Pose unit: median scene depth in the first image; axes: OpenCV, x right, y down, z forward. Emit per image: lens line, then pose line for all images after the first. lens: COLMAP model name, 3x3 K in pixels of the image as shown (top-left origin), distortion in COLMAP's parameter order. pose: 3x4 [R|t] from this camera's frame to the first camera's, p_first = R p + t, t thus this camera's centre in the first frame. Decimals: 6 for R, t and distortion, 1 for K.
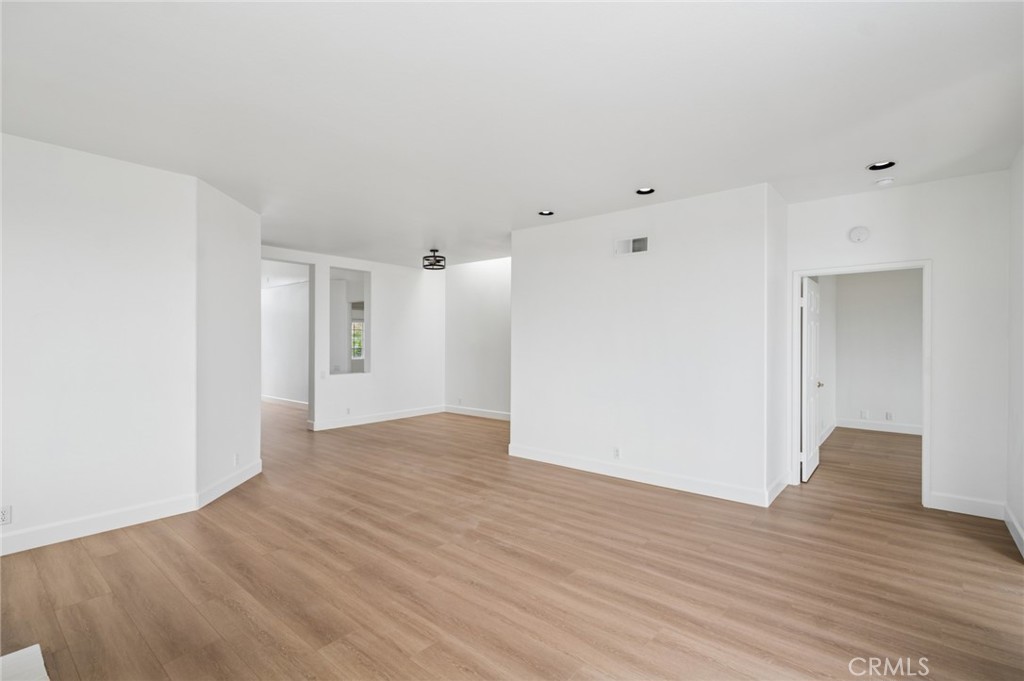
lens RADIAL K [[479.8, 0, 517.9], [0, 479.8, 337.3], [0, 0, 1]] dist [-0.005515, 0.000083]
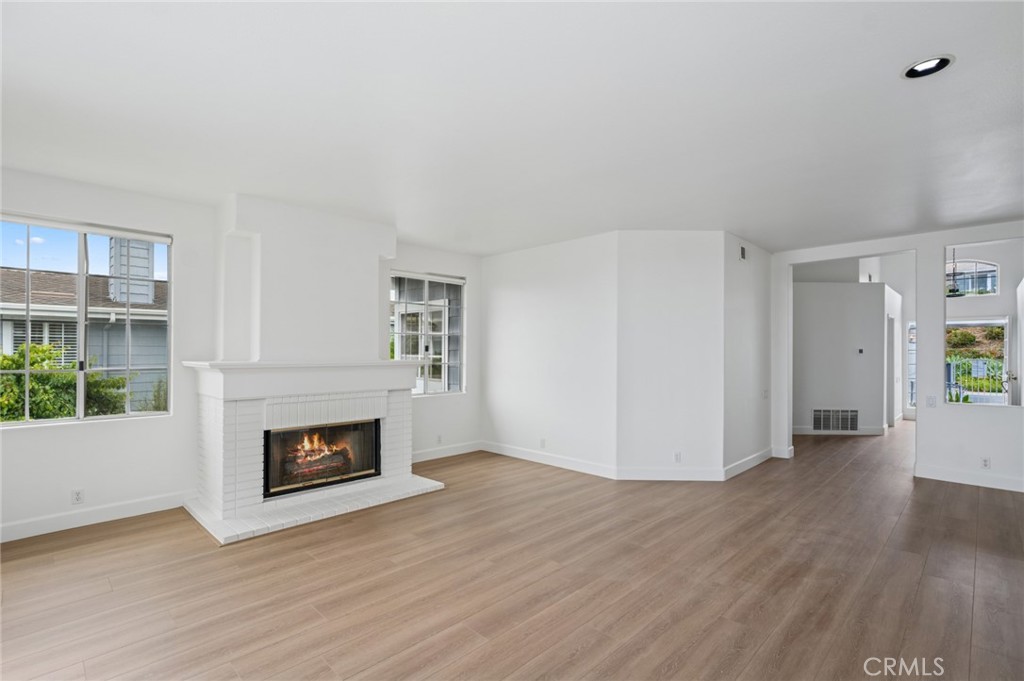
lens RADIAL K [[479.8, 0, 509.9], [0, 479.8, 346.7], [0, 0, 1]] dist [-0.005515, 0.000083]
pose [[-0.099440, -0.011096, -0.994982, 0.703748], [0.001643, 0.999935, -0.011316, 0.005152], [0.995042, -0.002760, -0.099415, 0.855064]]
